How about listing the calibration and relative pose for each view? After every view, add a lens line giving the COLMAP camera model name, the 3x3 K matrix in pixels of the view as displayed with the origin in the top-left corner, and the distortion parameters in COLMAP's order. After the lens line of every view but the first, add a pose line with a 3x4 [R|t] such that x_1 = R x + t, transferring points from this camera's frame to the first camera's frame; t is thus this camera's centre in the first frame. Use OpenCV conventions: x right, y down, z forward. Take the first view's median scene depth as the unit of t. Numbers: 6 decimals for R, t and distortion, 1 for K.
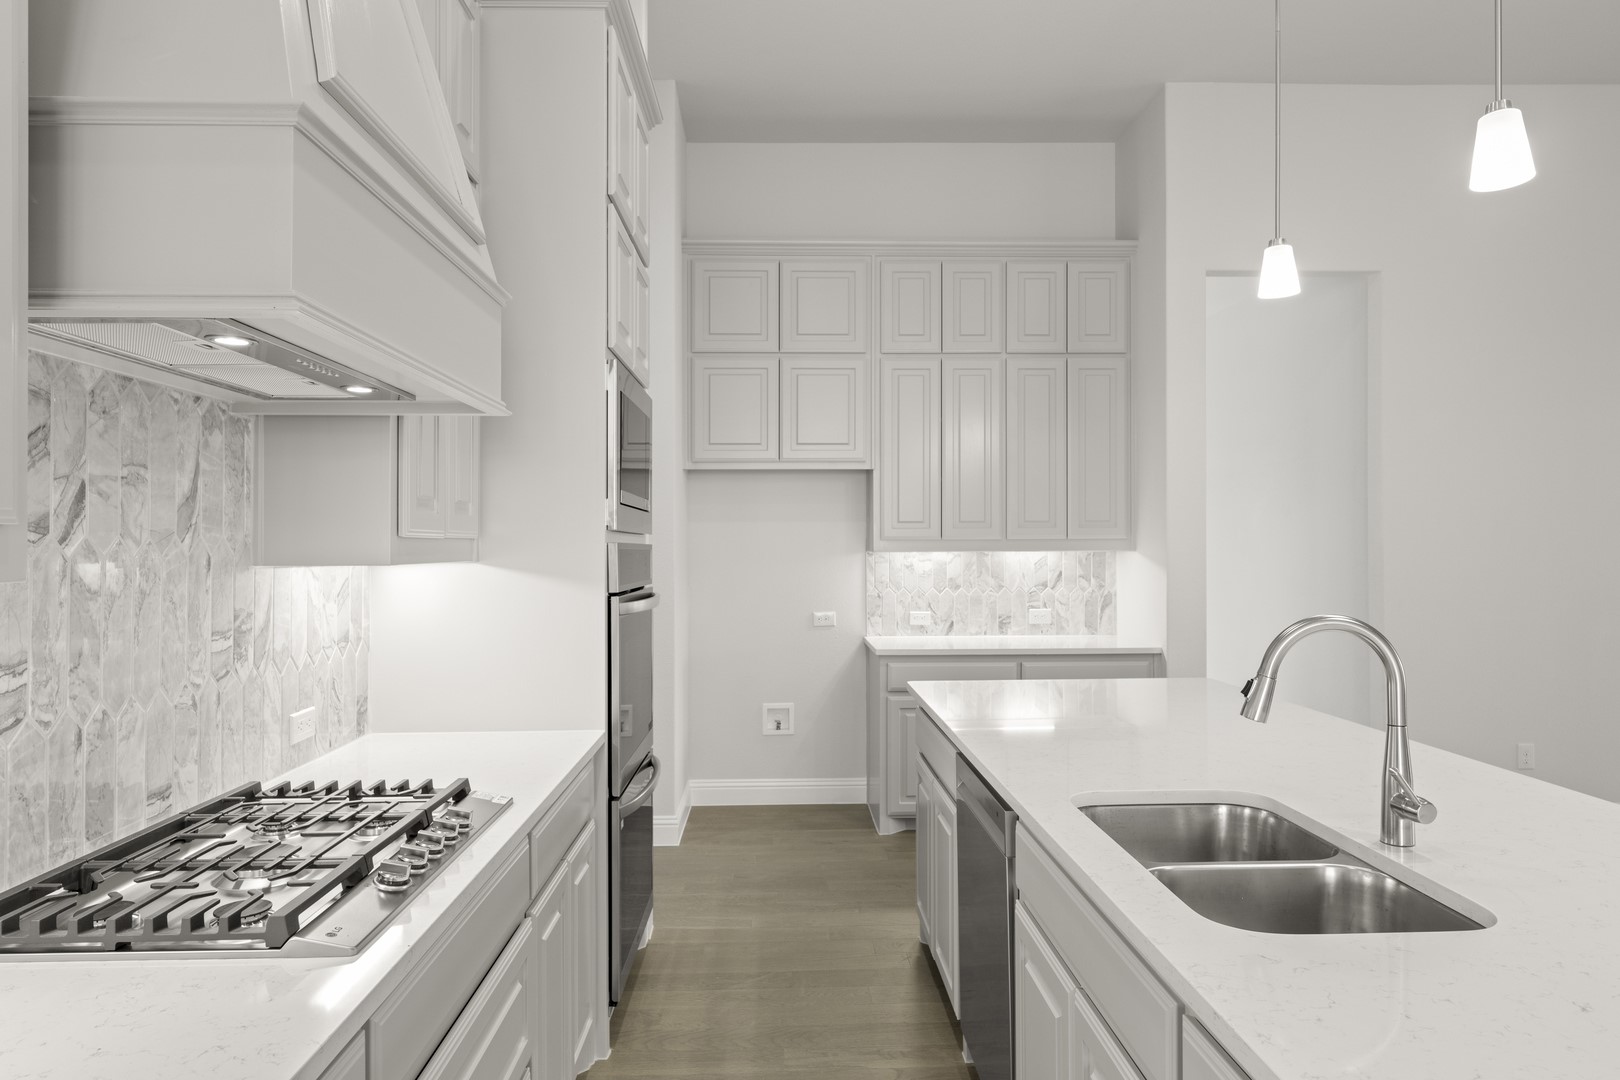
lens RADIAL K [[995.7, 0, 799.6], [0, 995.7, 543.4], [0, 0, 1]] dist [-0.007029, -0.001668]
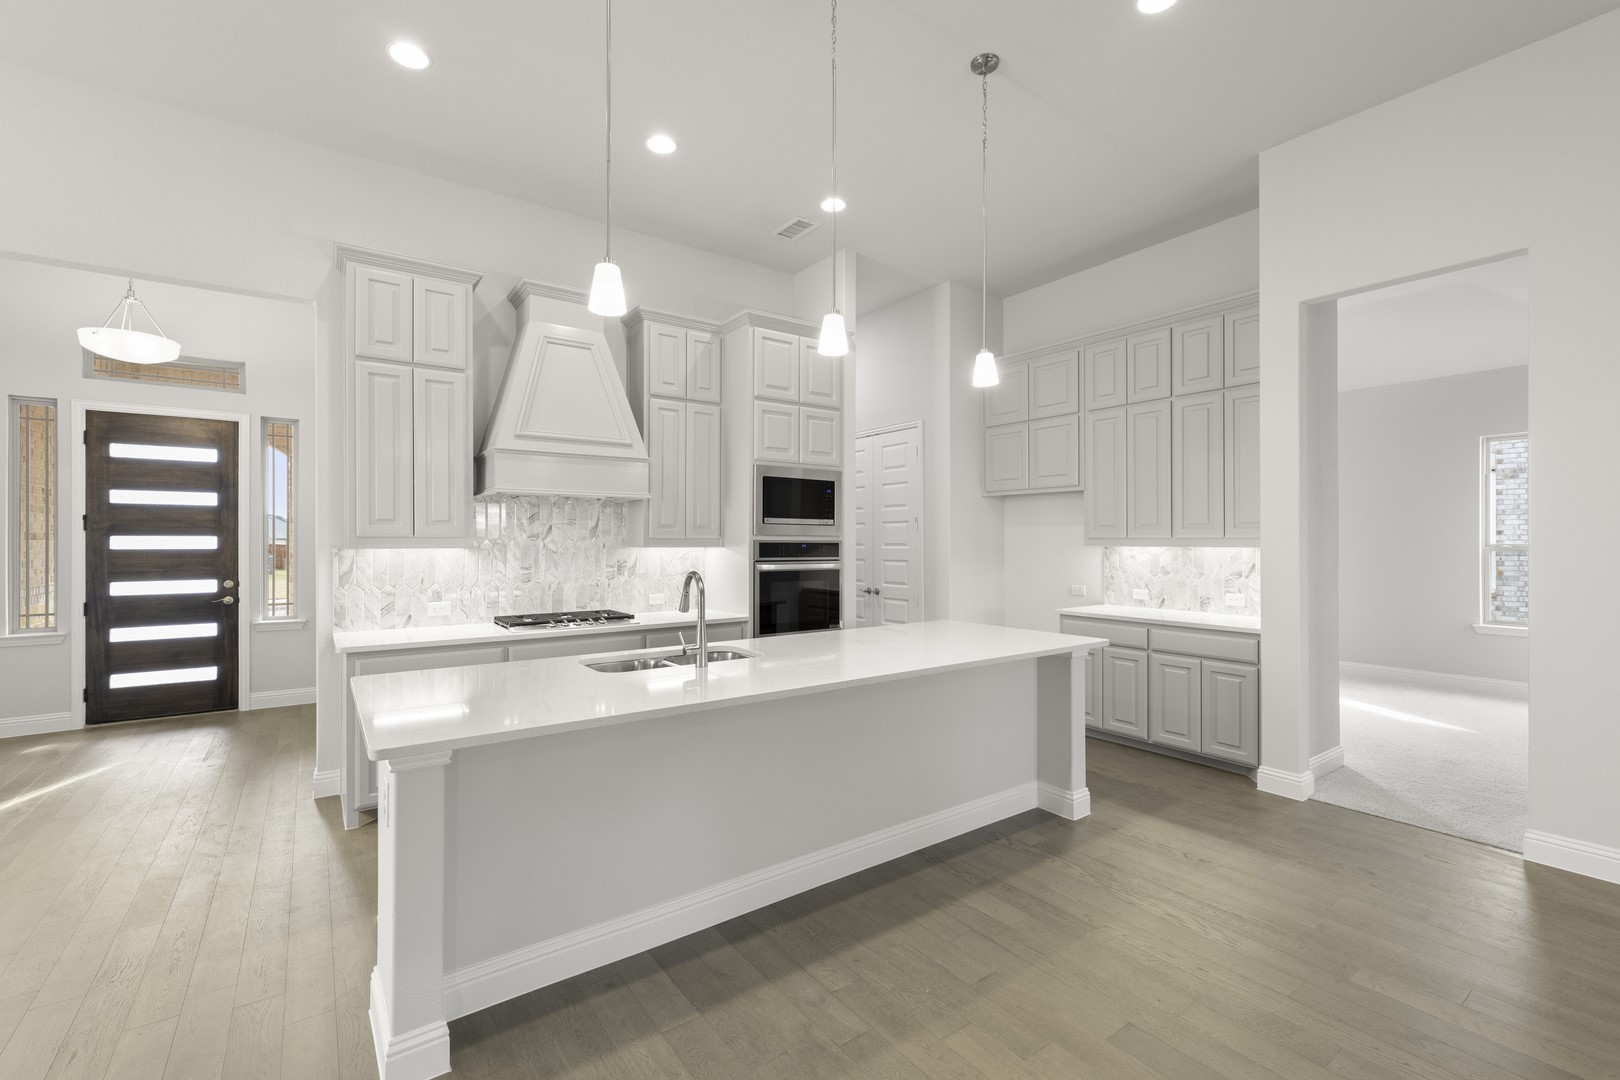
lens RADIAL K [[689.2, 0, 799.8], [0, 689.2, 540.8], [0, 0, 1]] dist [0.000328, -0.000408]
pose [[0.563735, 0.004722, -0.825942, 0.673427], [-0.001266, 0.999987, 0.004853, -0.003623], [0.825954, -0.001690, 0.563734, 0.074891]]
